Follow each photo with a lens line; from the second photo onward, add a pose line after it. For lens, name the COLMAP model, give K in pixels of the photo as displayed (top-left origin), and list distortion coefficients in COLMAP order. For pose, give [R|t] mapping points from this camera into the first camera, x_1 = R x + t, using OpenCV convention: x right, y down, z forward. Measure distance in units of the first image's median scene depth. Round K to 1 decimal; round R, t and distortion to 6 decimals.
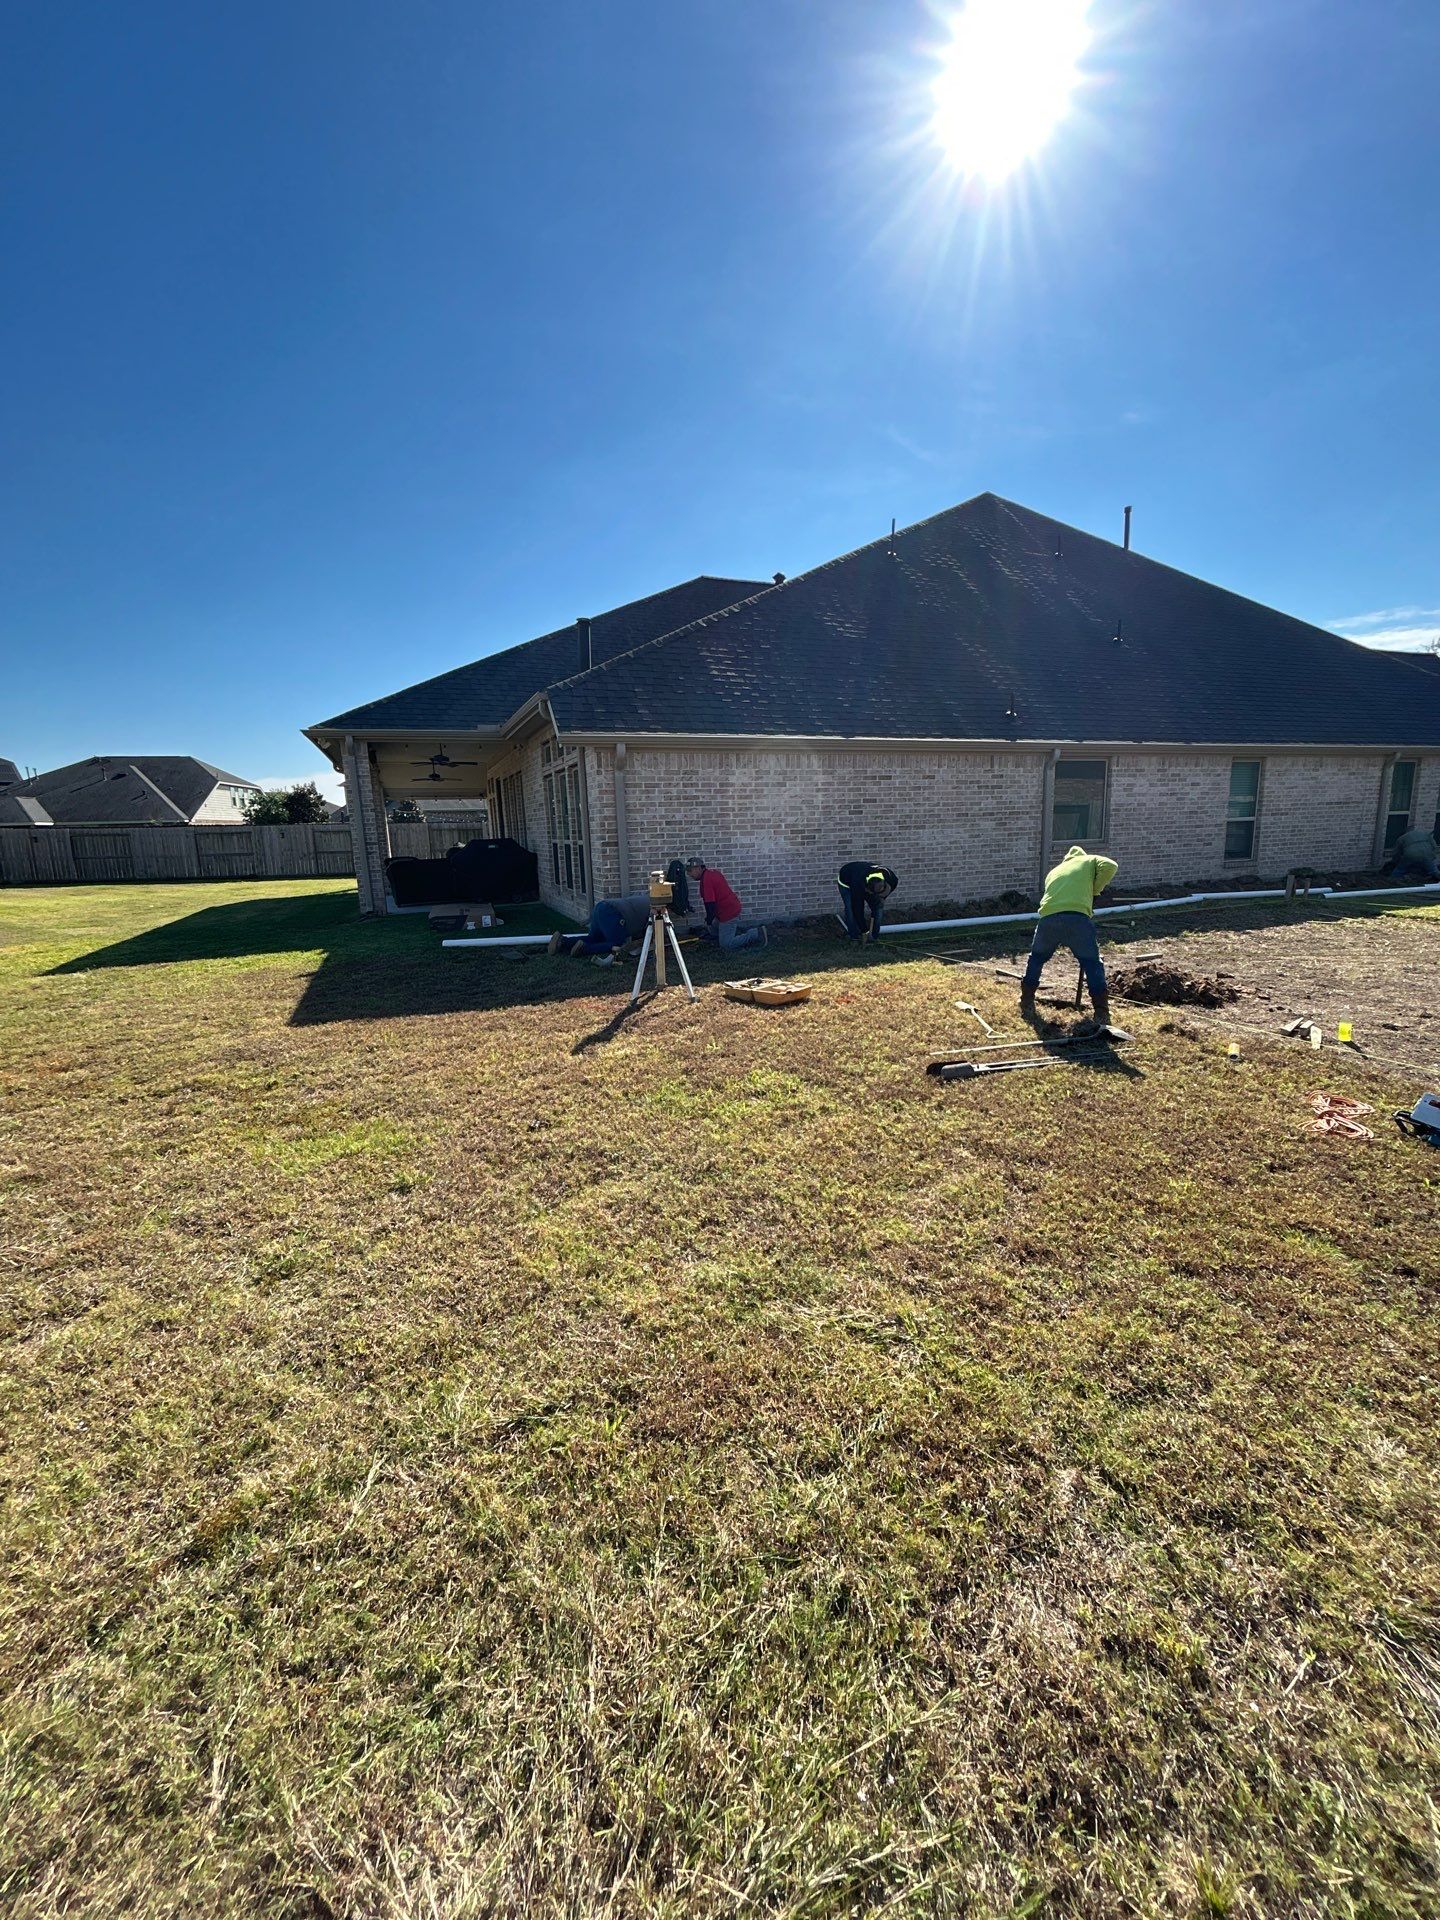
lens RADIAL K [[773.5, 0, 727.1], [0, 773.5, 958.9], [0, 0, 1]] dist [-0.000042, 0.000257]
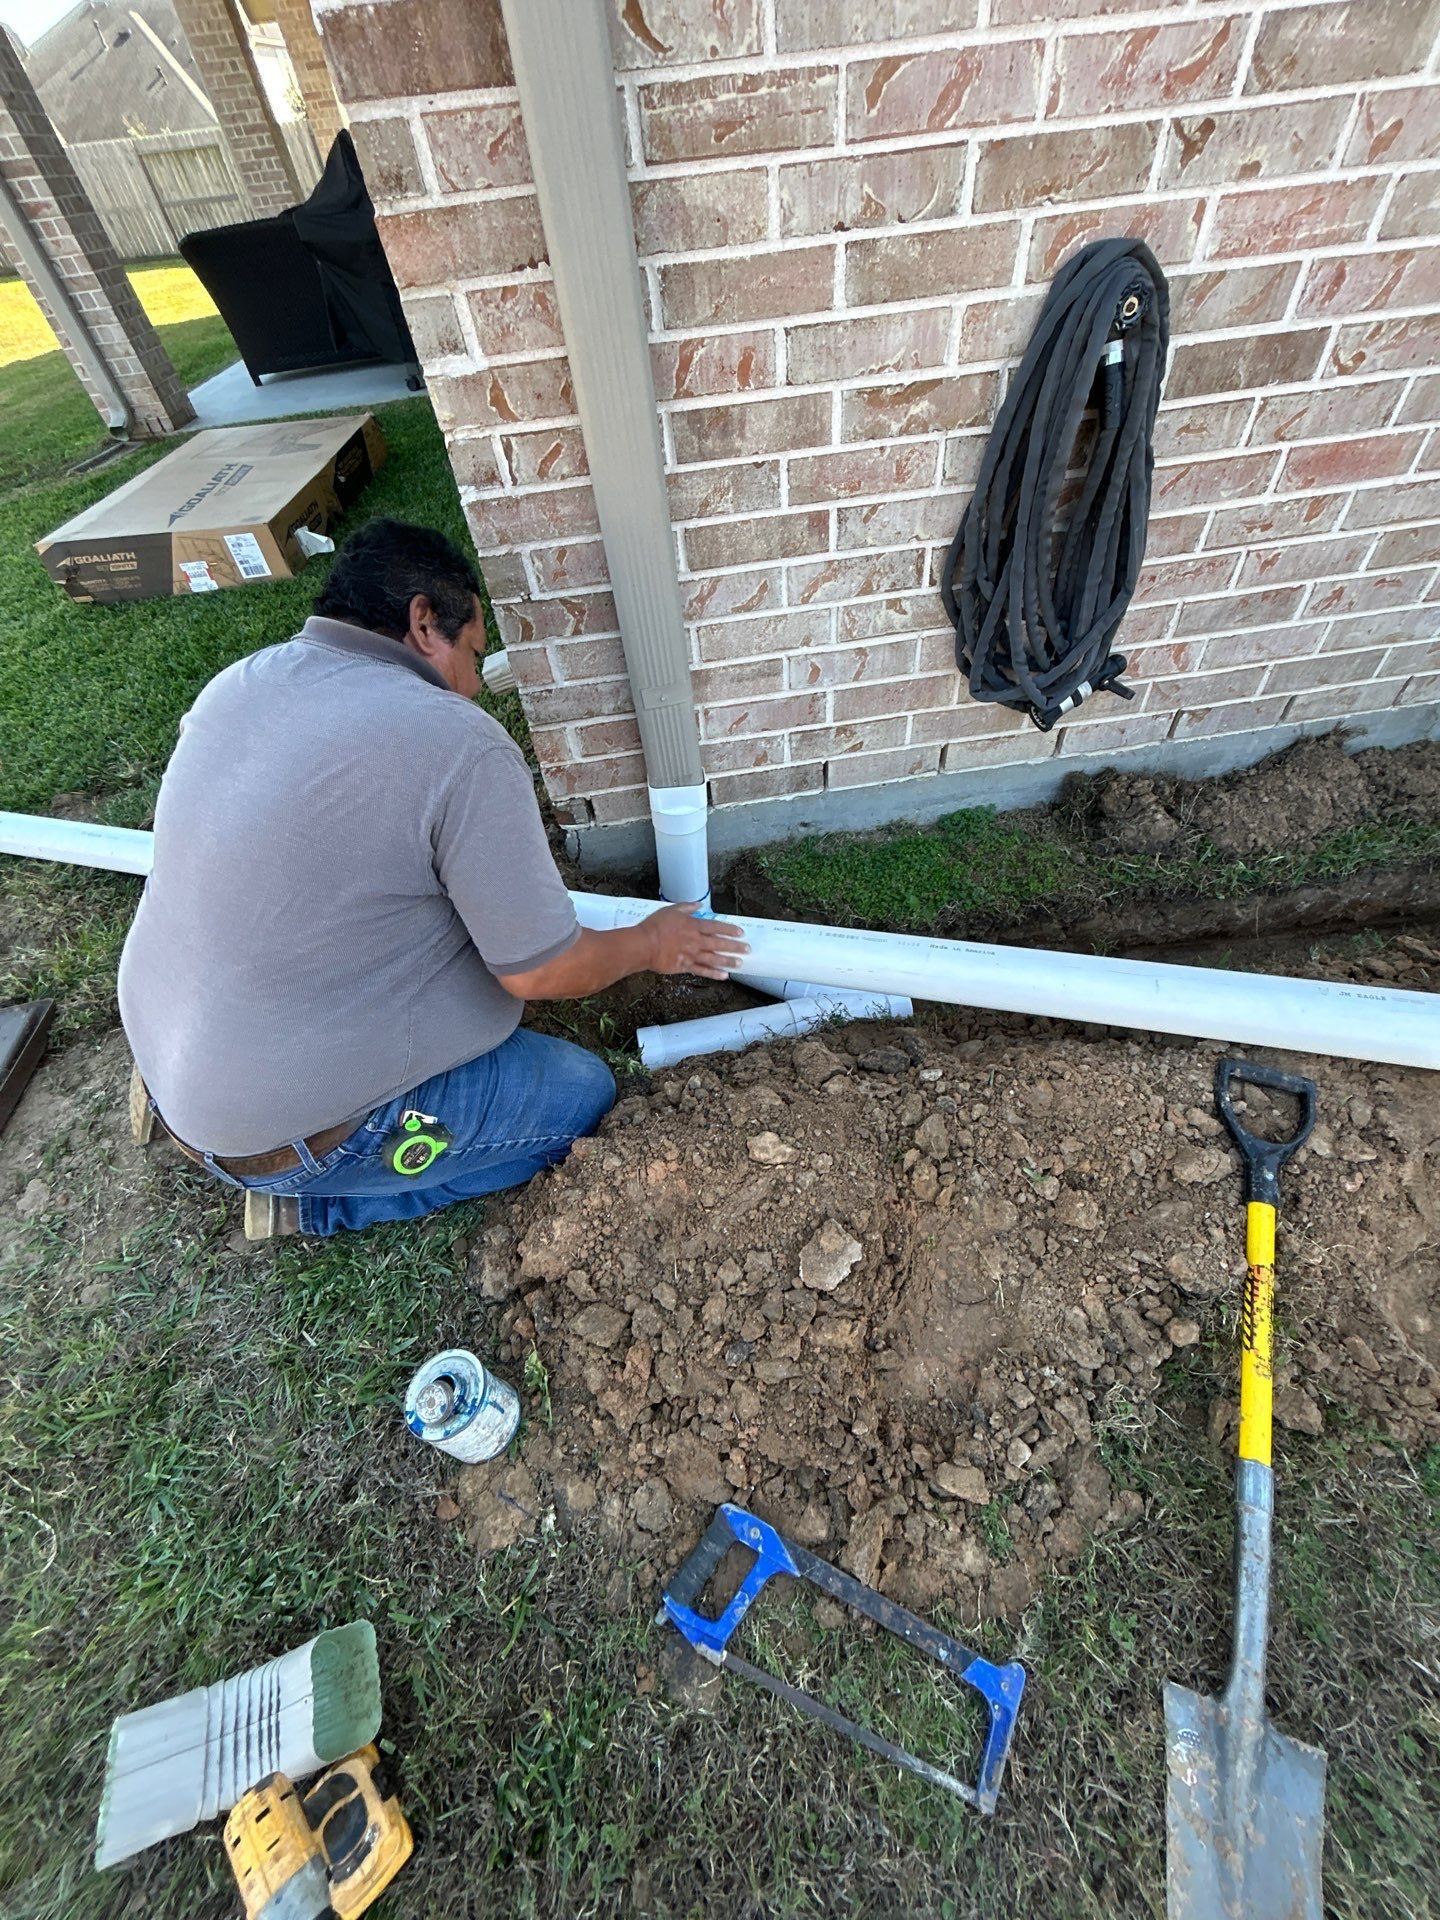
lens RADIAL K [[773.5, 0, 724.9], [0, 773.5, 959.4], [0, 0, 1]] dist [-0.000042, 0.000257]
pose [[0.963562, 0.158574, -0.215412, -0.082361], [0.009421, 0.784706, 0.619796, -0.121631], [0.267319, -0.599241, 0.754620, 0.885786]]
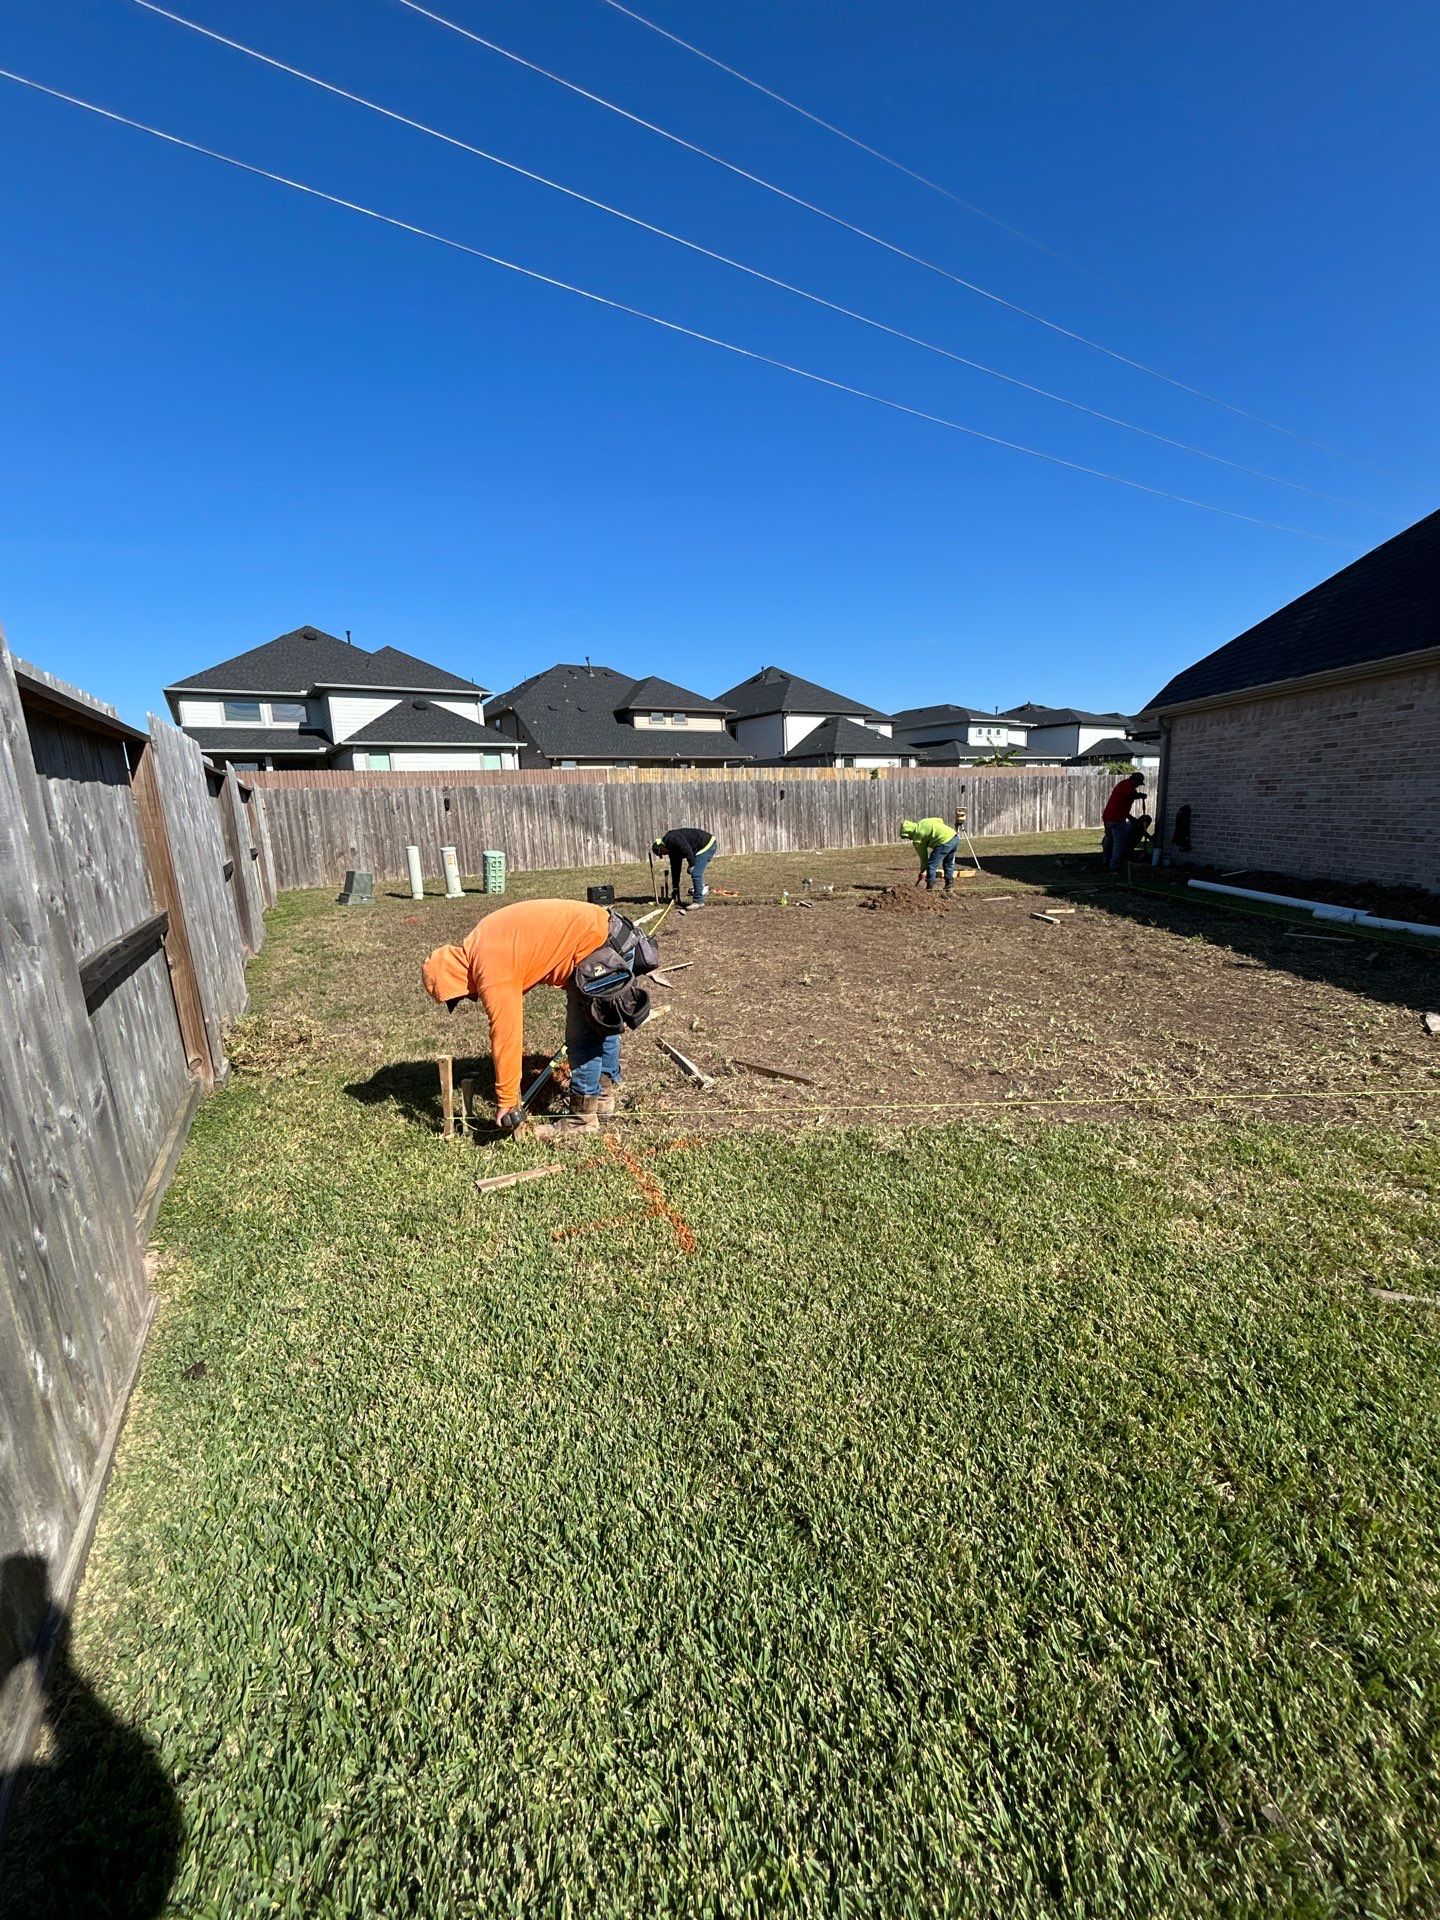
lens RADIAL K [[773.5, 0, 724.7], [0, 773.5, 958.6], [0, 0, 1]] dist [-0.000042, 0.000257]
pose [[-0.402699, 0.221233, -0.888195, 1.432379], [-0.117734, 0.949772, 0.289951, -0.173119], [0.907729, 0.221334, -0.356425, 0.862985]]
